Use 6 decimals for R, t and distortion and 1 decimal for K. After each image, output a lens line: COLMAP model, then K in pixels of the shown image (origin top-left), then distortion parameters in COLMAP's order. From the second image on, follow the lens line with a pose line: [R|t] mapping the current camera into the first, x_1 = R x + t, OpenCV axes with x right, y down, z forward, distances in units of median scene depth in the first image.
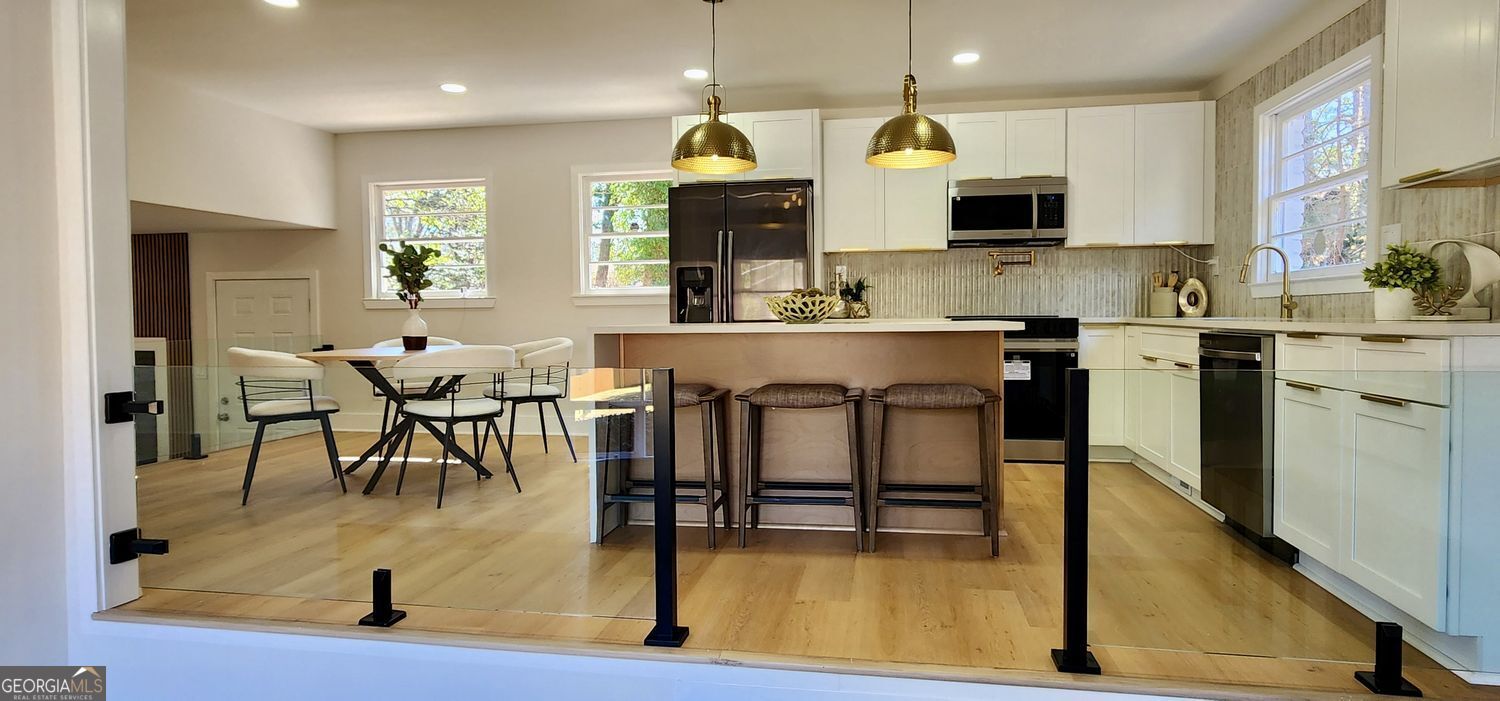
lens RADIAL K [[784.4, 0, 758.0], [0, 784.4, 340.8], [0, 0, 1]] dist [0.000318, 0.004669]
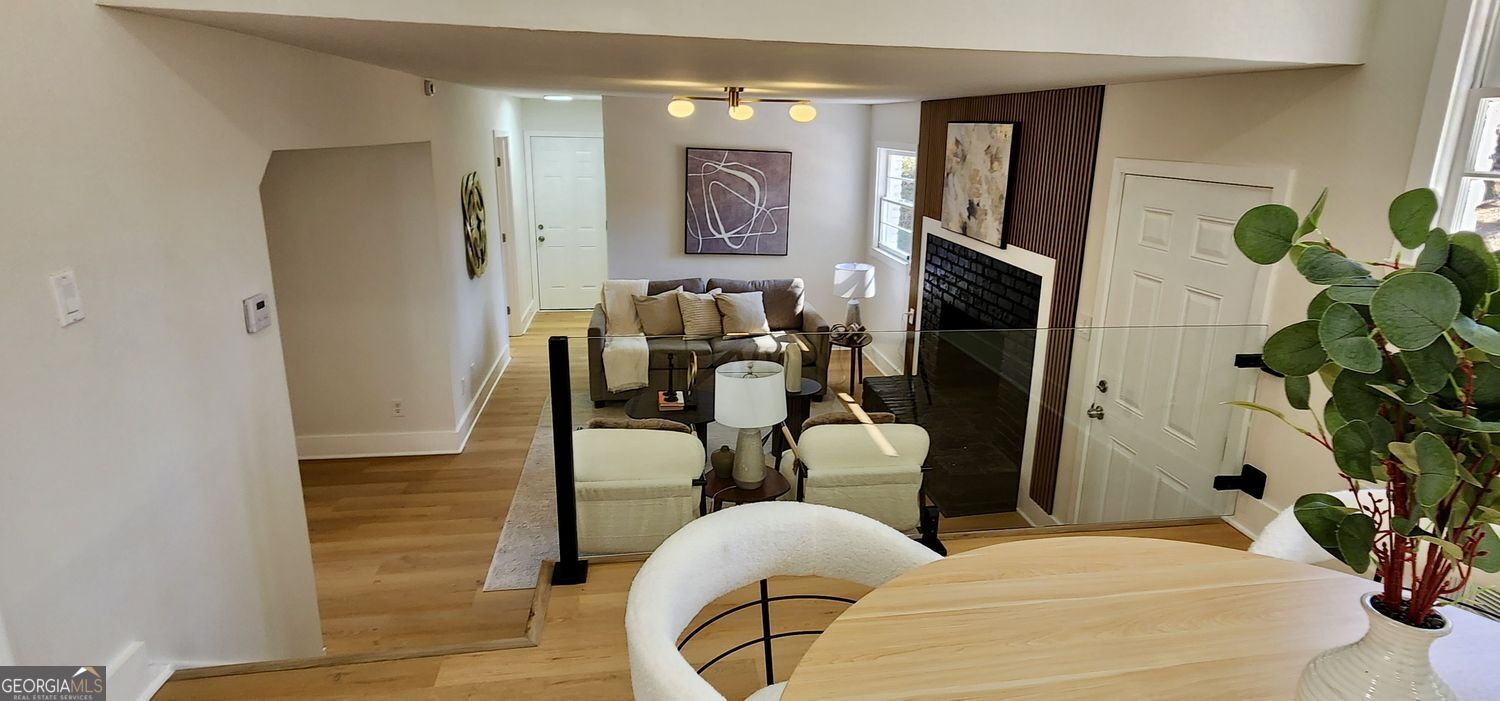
lens RADIAL K [[784.4, 0, 774.6], [0, 784.4, 338.6], [0, 0, 1]] dist [0.000318, 0.004669]
pose [[0.341662, 0.254401, -0.904736, -0.326900], [-0.057707, 0.966529, 0.249983, -0.118562], [0.938049, -0.033200, 0.344907, 0.763070]]
